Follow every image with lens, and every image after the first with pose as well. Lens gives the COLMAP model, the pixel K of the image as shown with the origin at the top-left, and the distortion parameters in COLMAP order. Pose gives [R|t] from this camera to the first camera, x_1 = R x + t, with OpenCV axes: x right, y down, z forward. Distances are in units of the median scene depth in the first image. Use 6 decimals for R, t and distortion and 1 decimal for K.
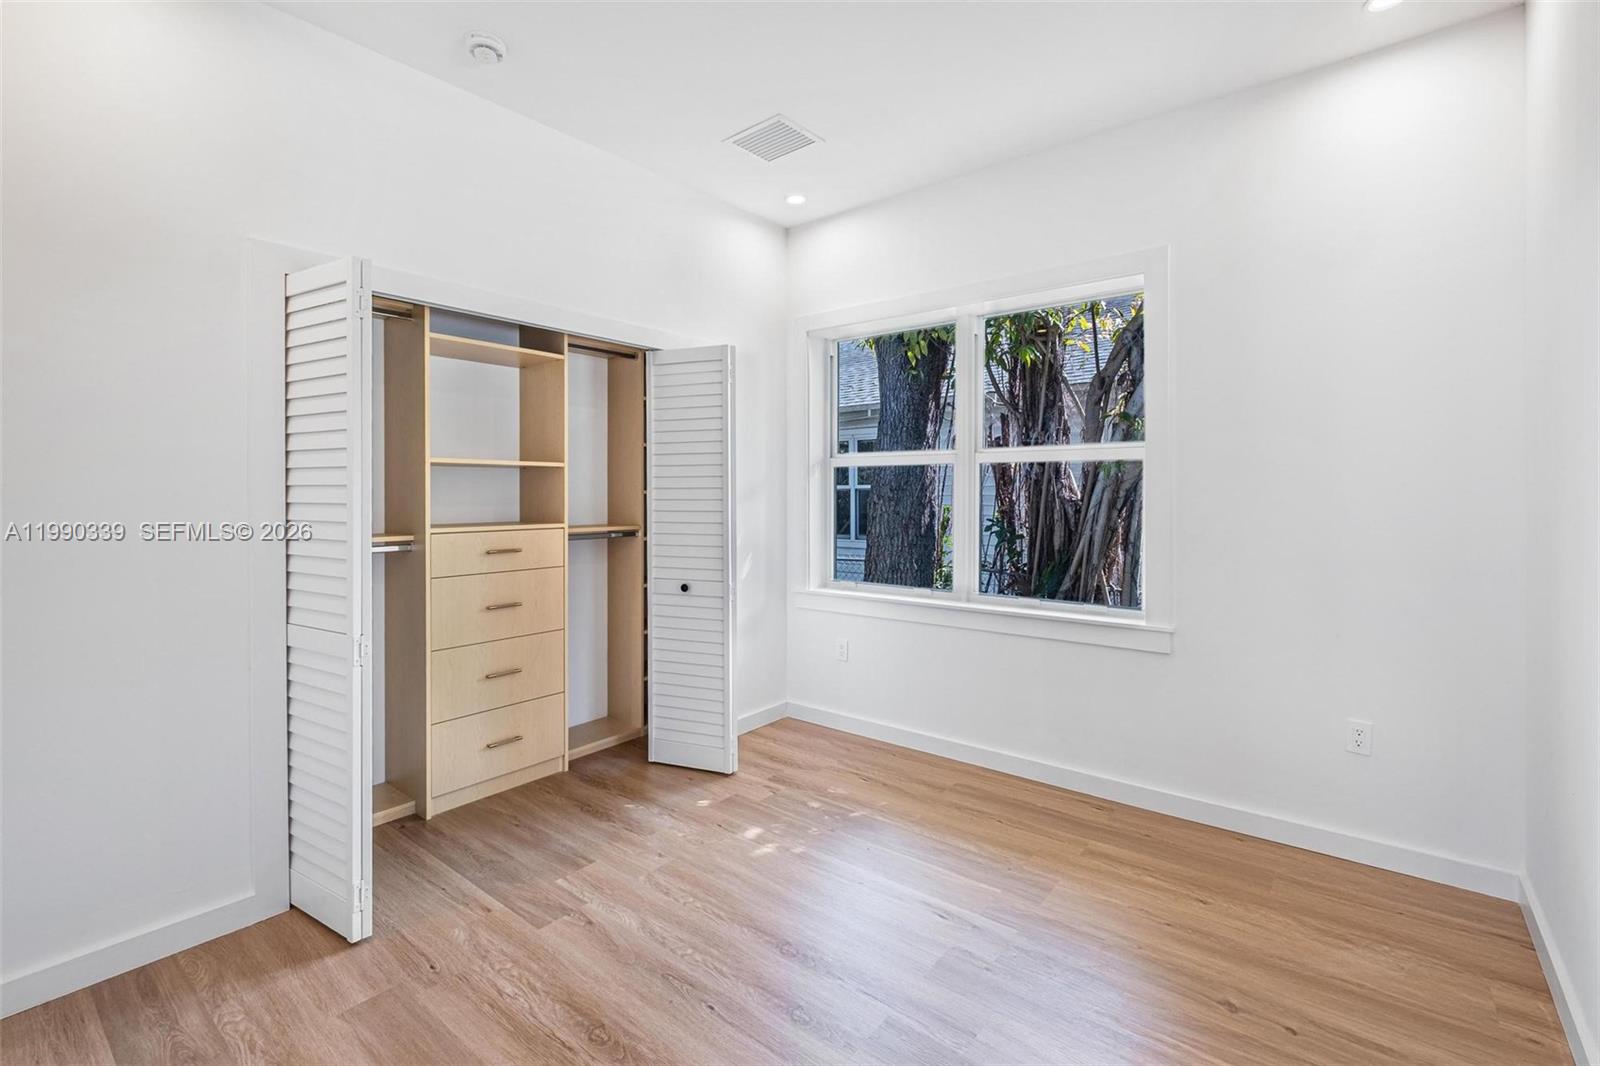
lens RADIAL K [[700.3, 0, 806.3], [0, 700.3, 501.5], [0, 0, 1]] dist [0.016860, -0.001293]
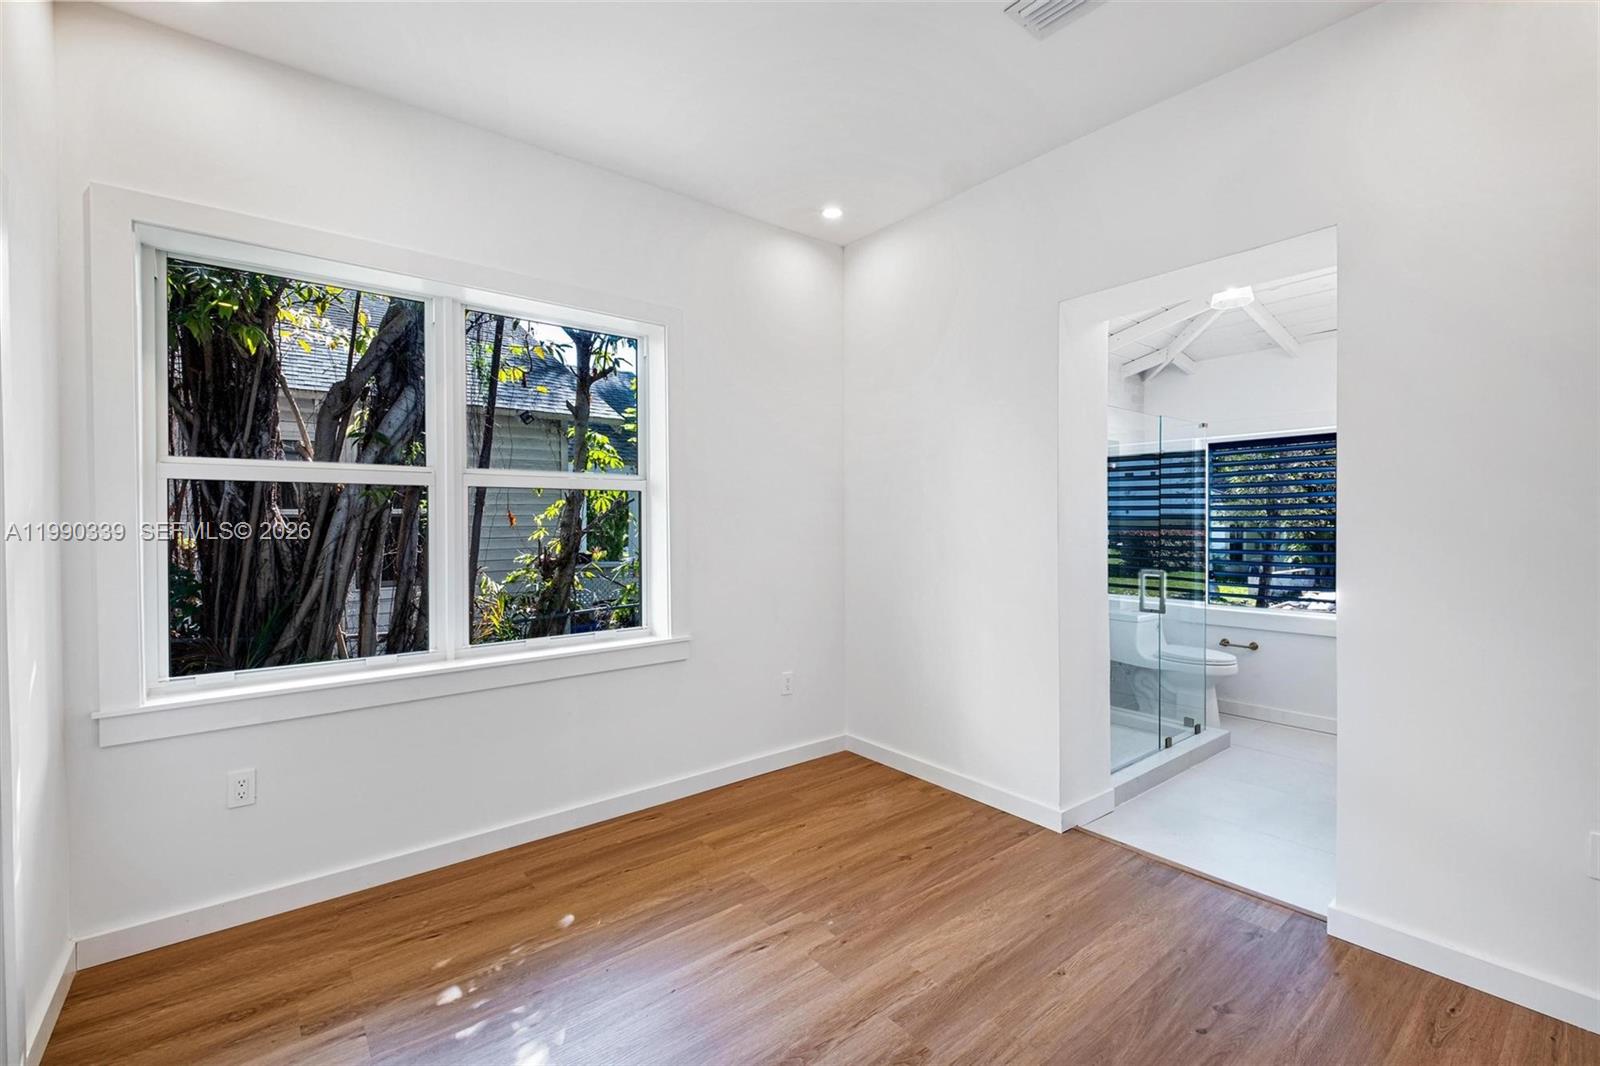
lens RADIAL K [[700.3, 0, 807.4], [0, 700.3, 525.7], [0, 0, 1]] dist [0.016860, -0.001293]
pose [[0.234735, -0.010257, 0.972005, -0.573791], [0.020560, 0.999773, 0.005585, -0.006798], [-0.971842, 0.018673, 0.234892, 0.531554]]
